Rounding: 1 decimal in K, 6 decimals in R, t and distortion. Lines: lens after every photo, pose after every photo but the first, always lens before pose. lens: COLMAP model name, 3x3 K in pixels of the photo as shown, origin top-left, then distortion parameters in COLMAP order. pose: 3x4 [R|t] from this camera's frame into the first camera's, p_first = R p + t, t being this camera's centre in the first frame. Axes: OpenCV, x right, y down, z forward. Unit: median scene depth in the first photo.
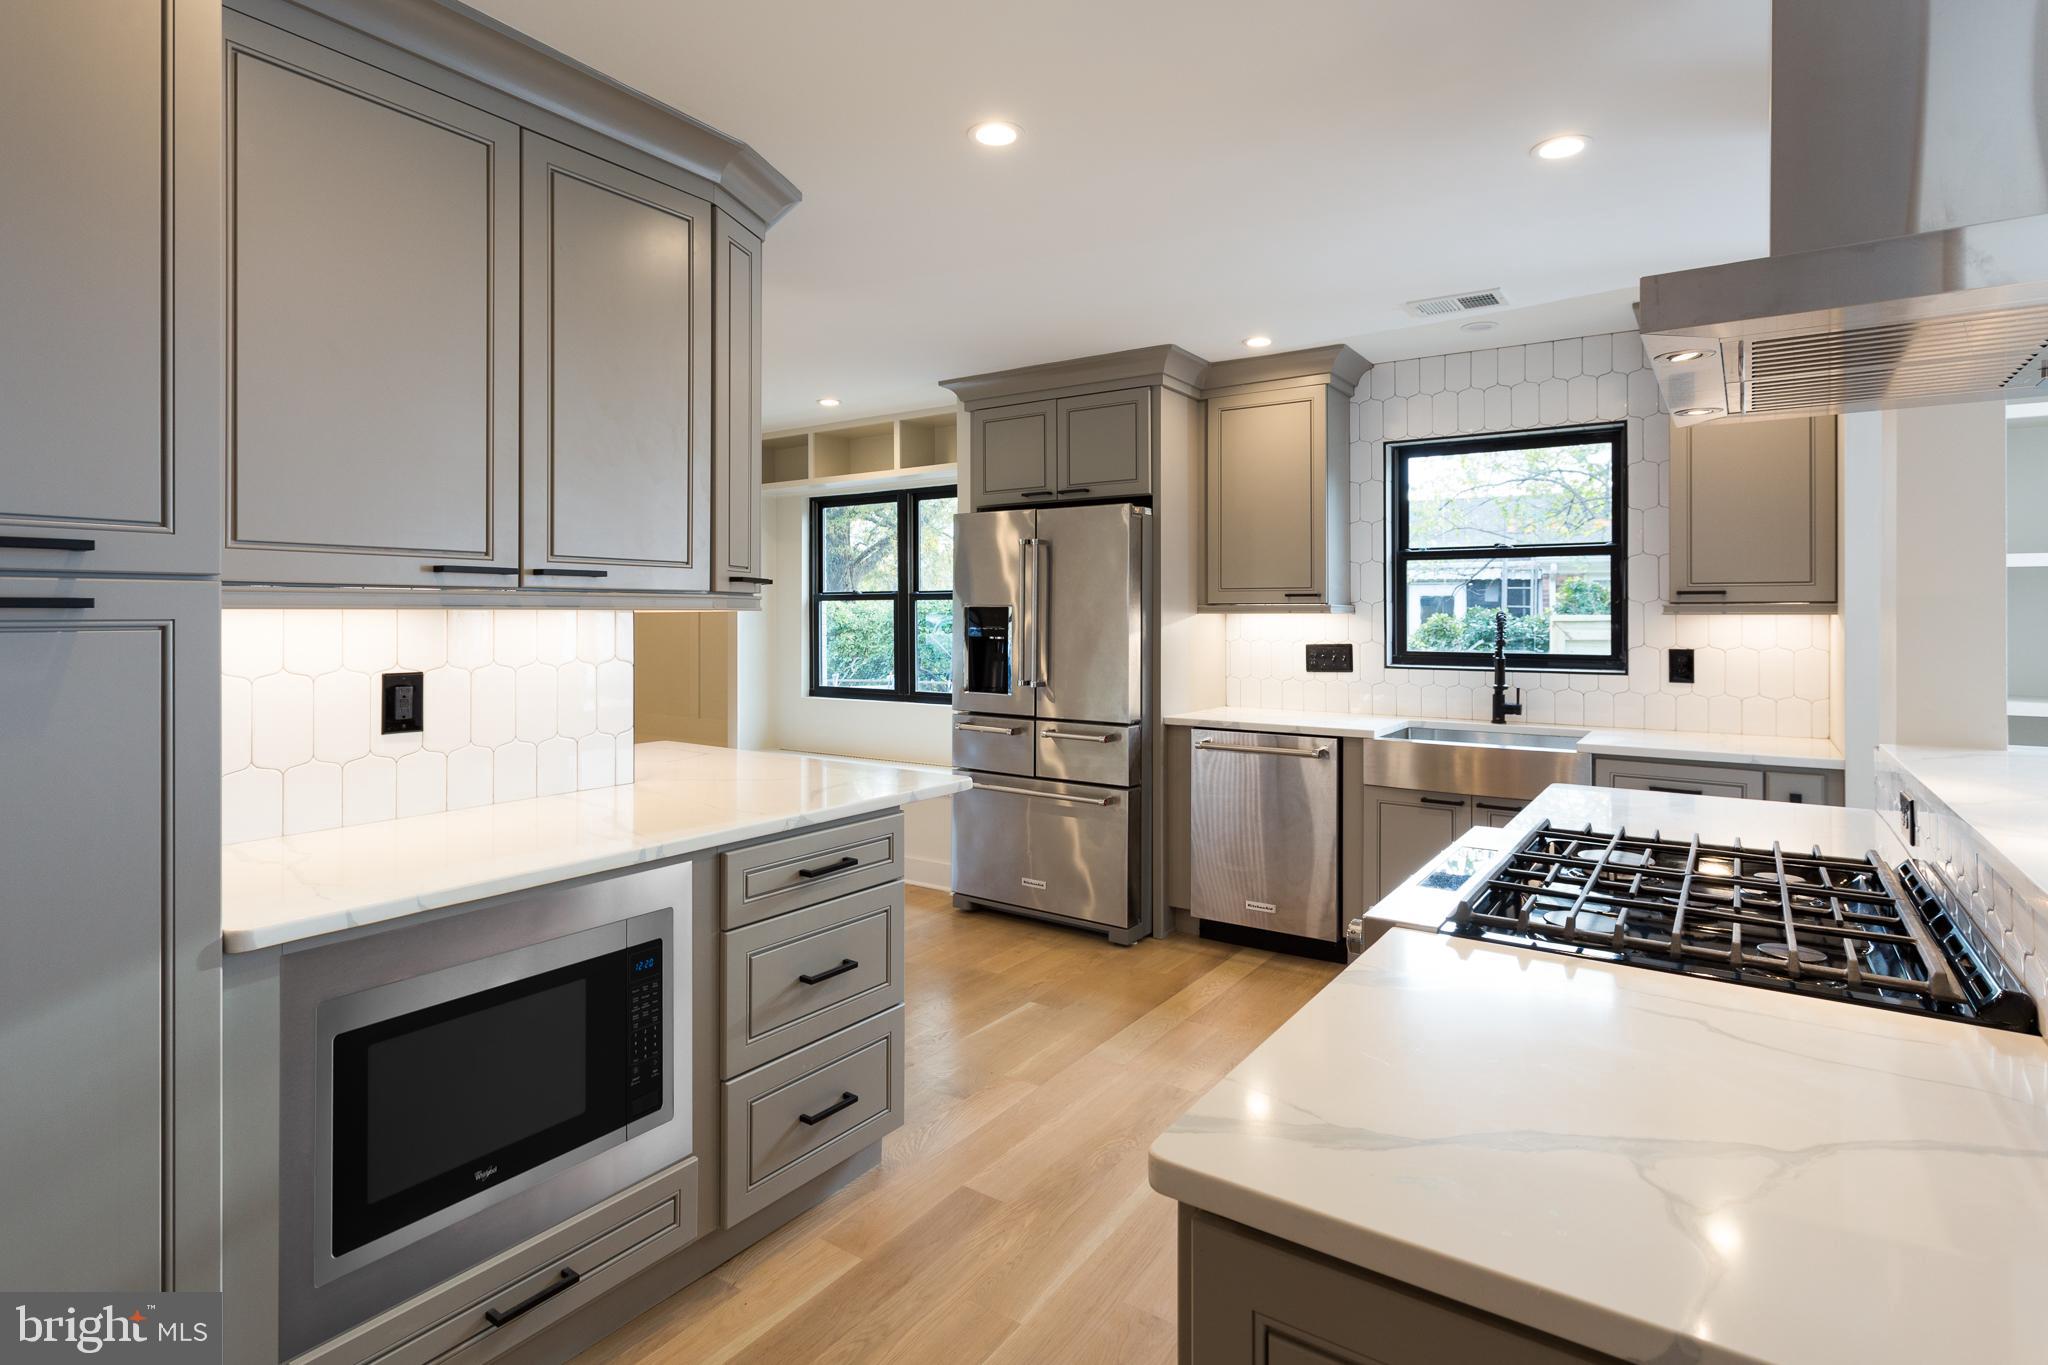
lens RADIAL K [[1062.1, 0, 1002.2], [0, 1062.1, 609.2], [0, 0, 1]] dist [-0.010989, 0.001242]
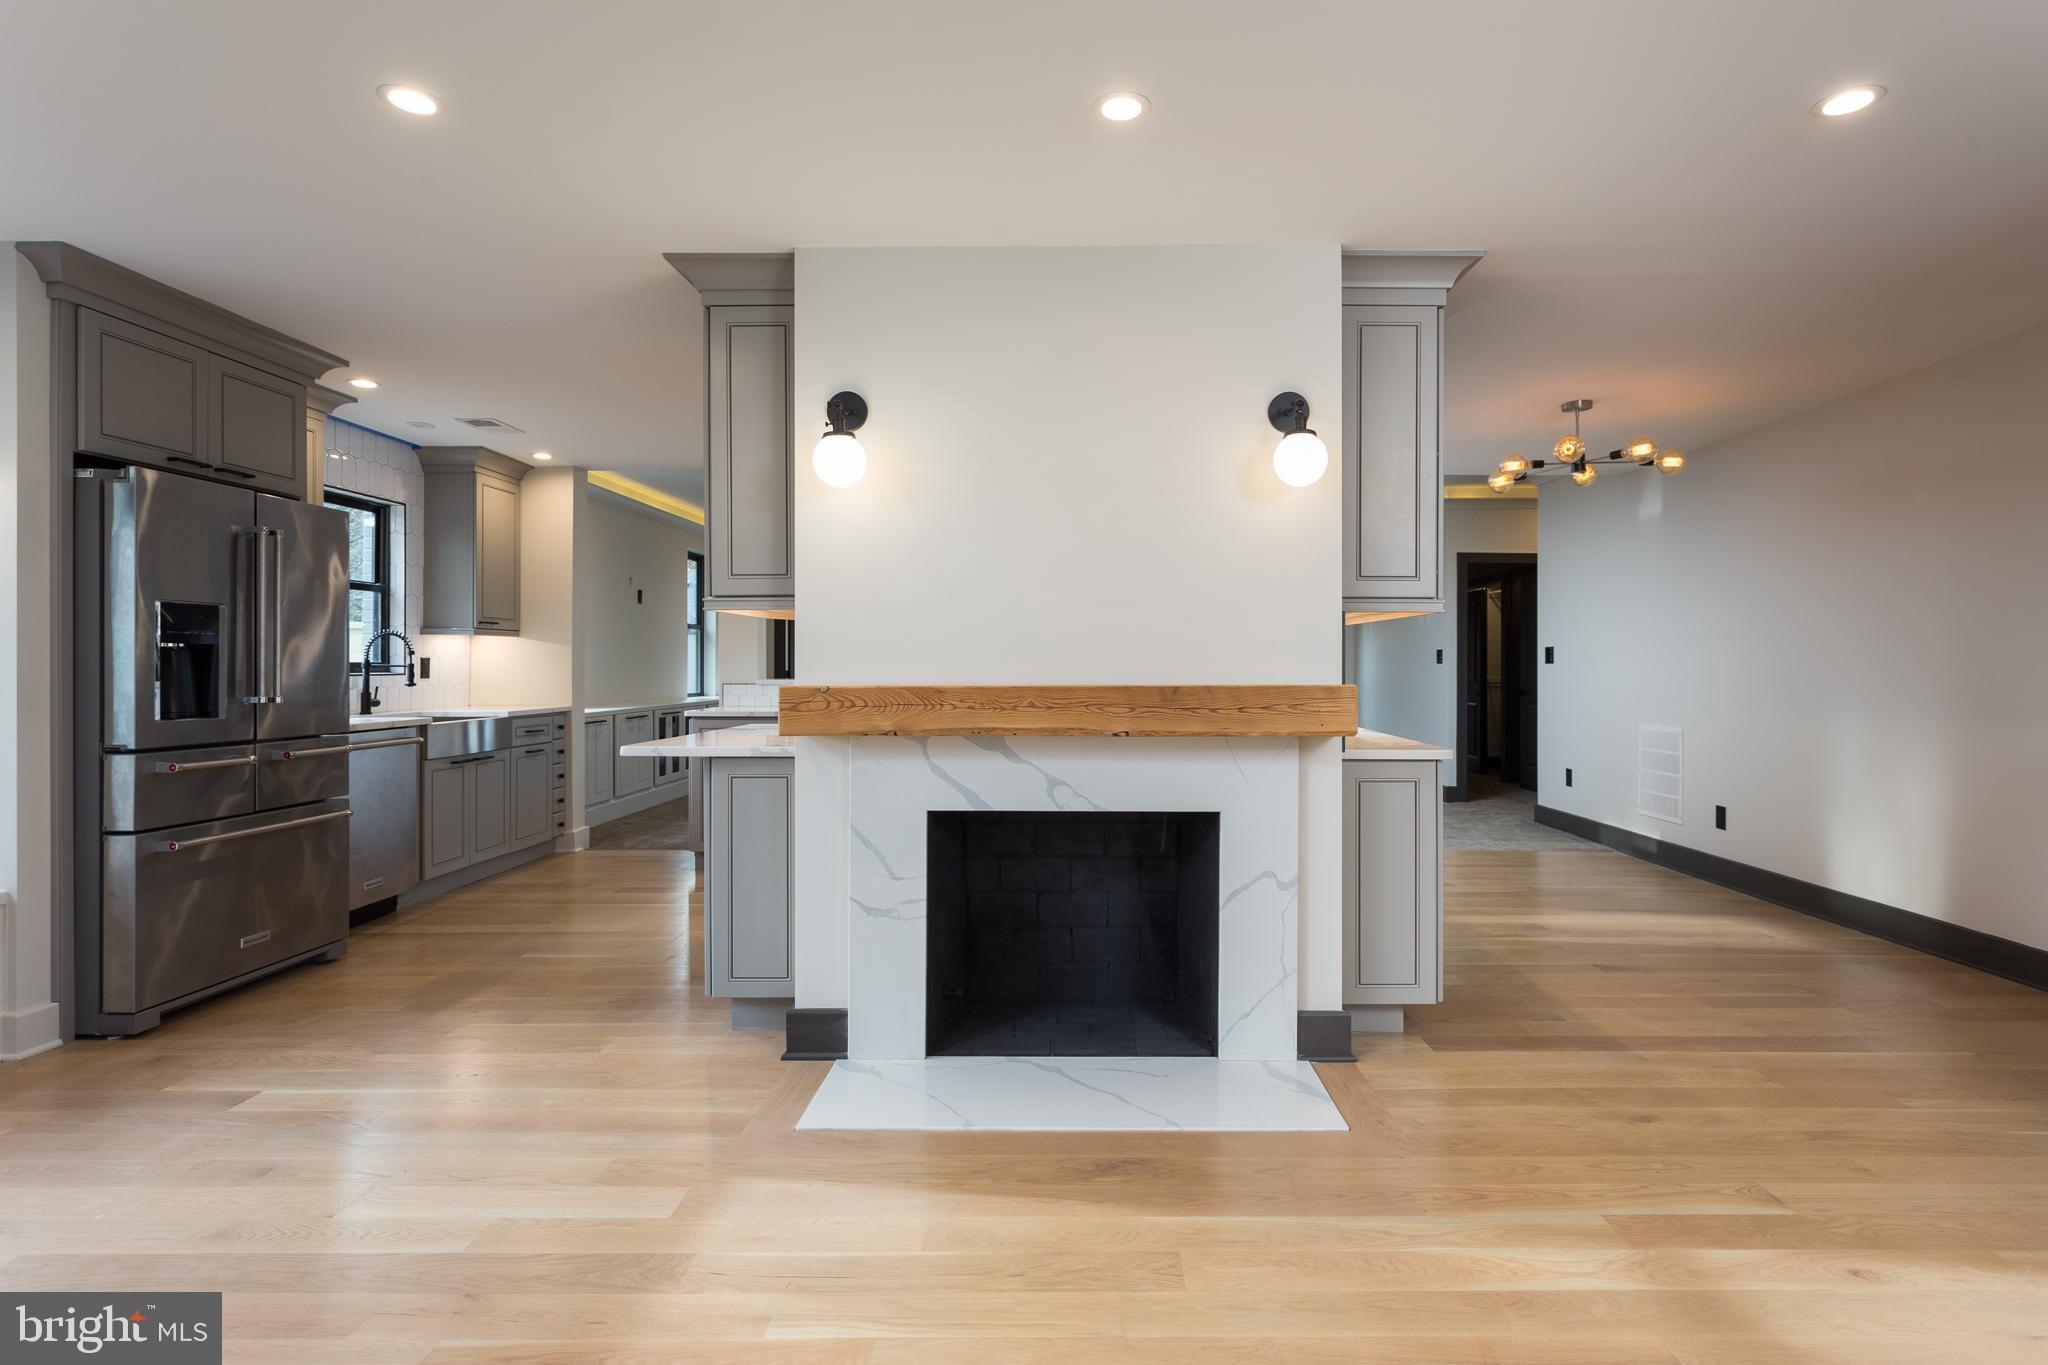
lens RADIAL K [[1003.0, 0, 1031.6], [0, 1003.0, 668.5], [0, 0, 1]] dist [-0.000831, -0.000158]
pose [[-0.547882, -0.005853, 0.836535, -1.036685], [-0.004917, 0.999981, 0.003777, 0.041732], [-0.836541, -0.002044, -0.547900, 0.994104]]
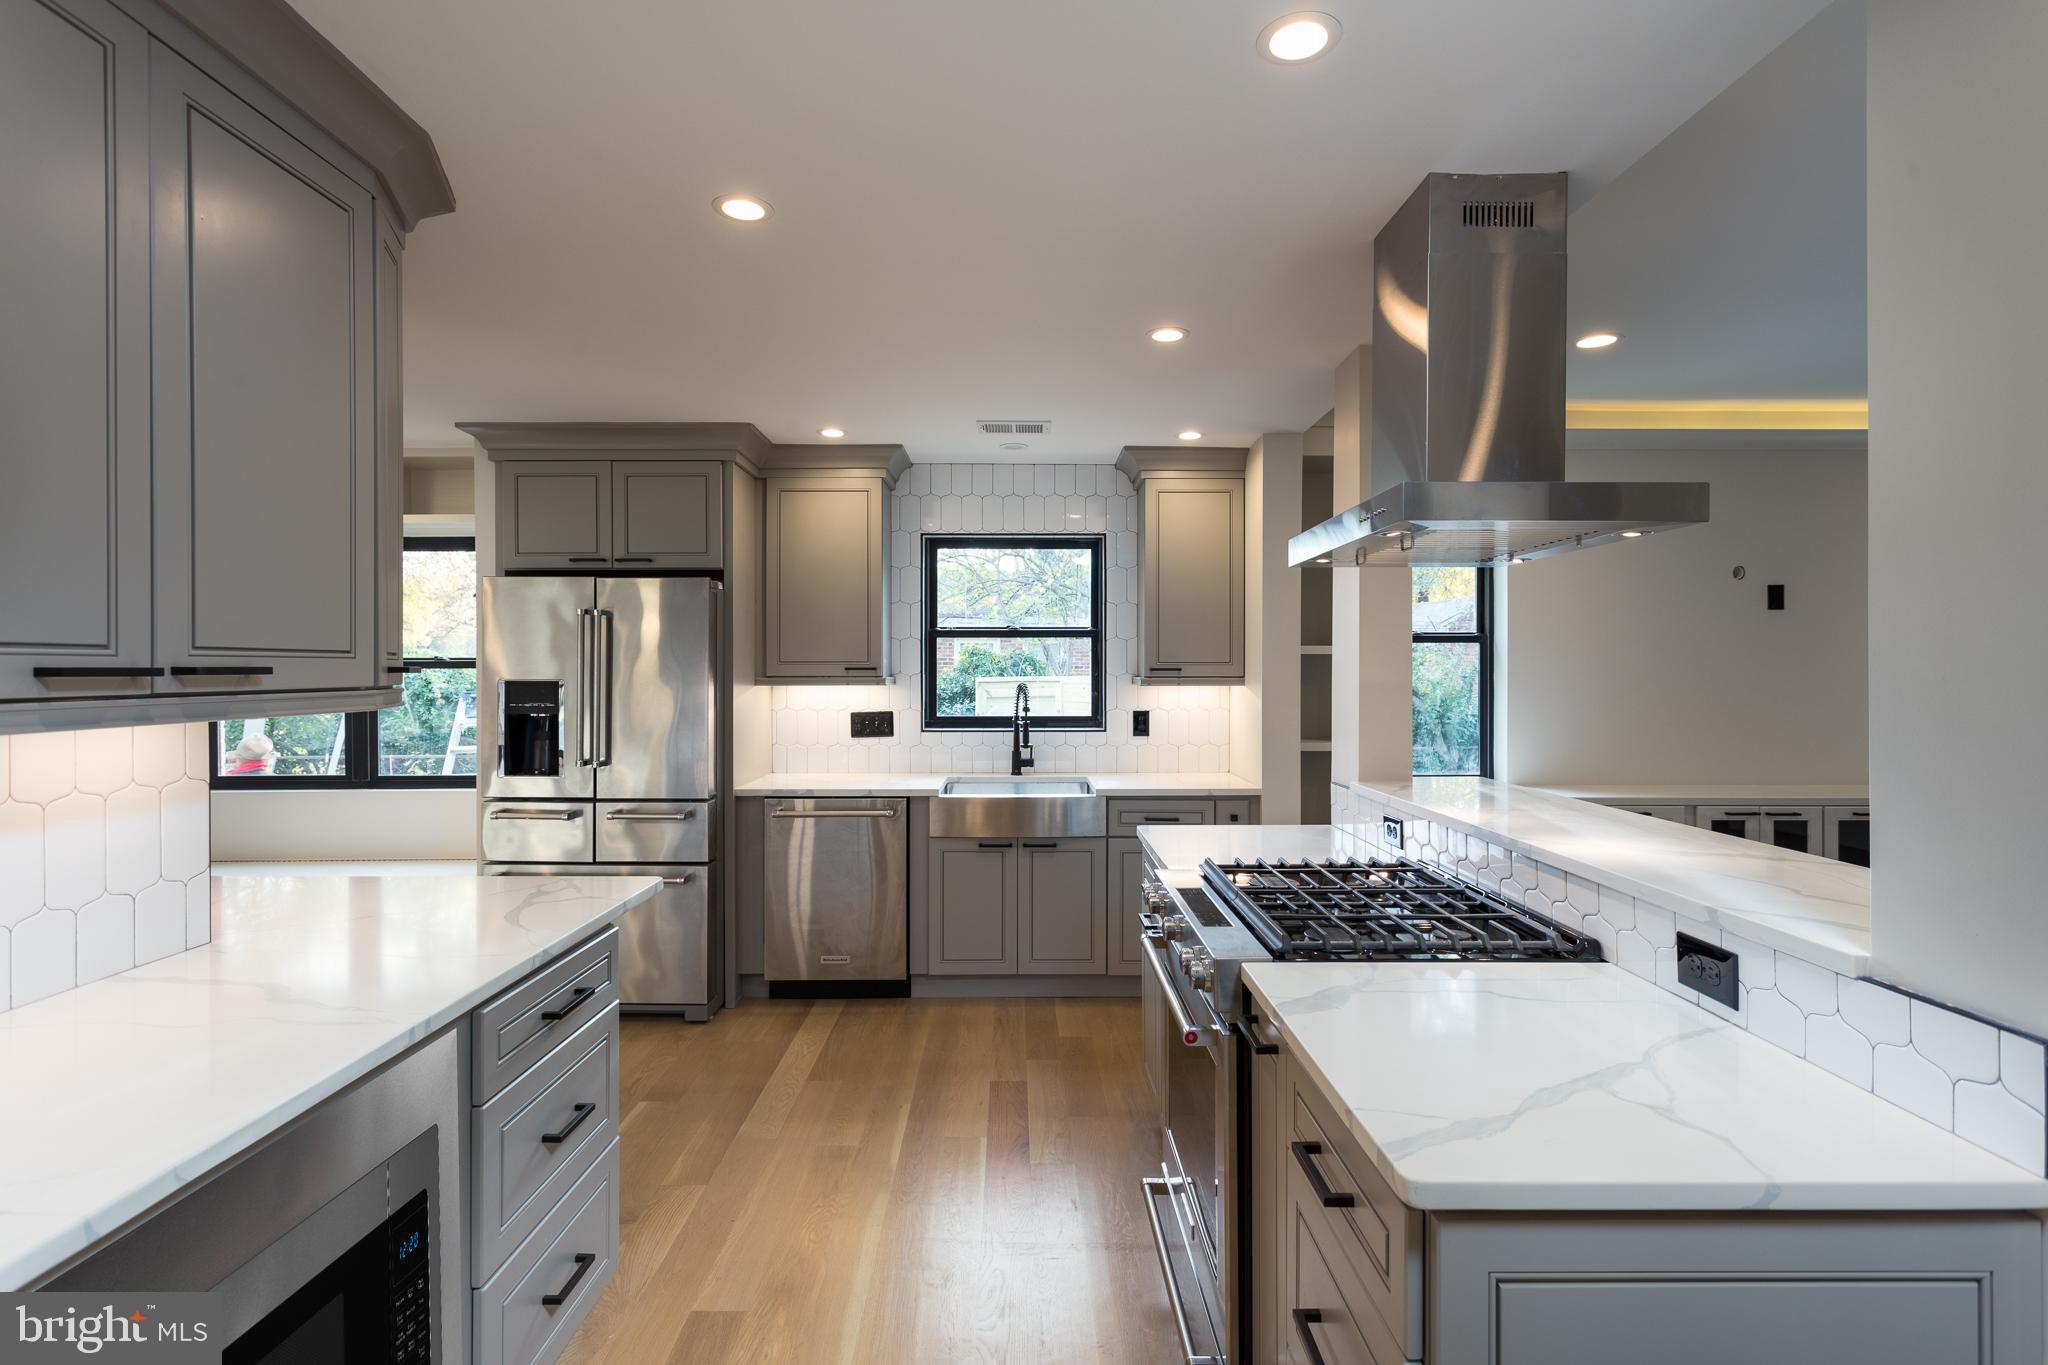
lens RADIAL K [[1003.0, 0, 1033.2], [0, 1003.0, 671.0], [0, 0, 1]] dist [-0.000831, -0.000158]
pose [[0.809537, -0.004056, 0.587055, -0.189528], [-0.001471, 0.999959, 0.008938, -0.021505], [-0.587067, -0.008099, 0.809498, 0.061172]]
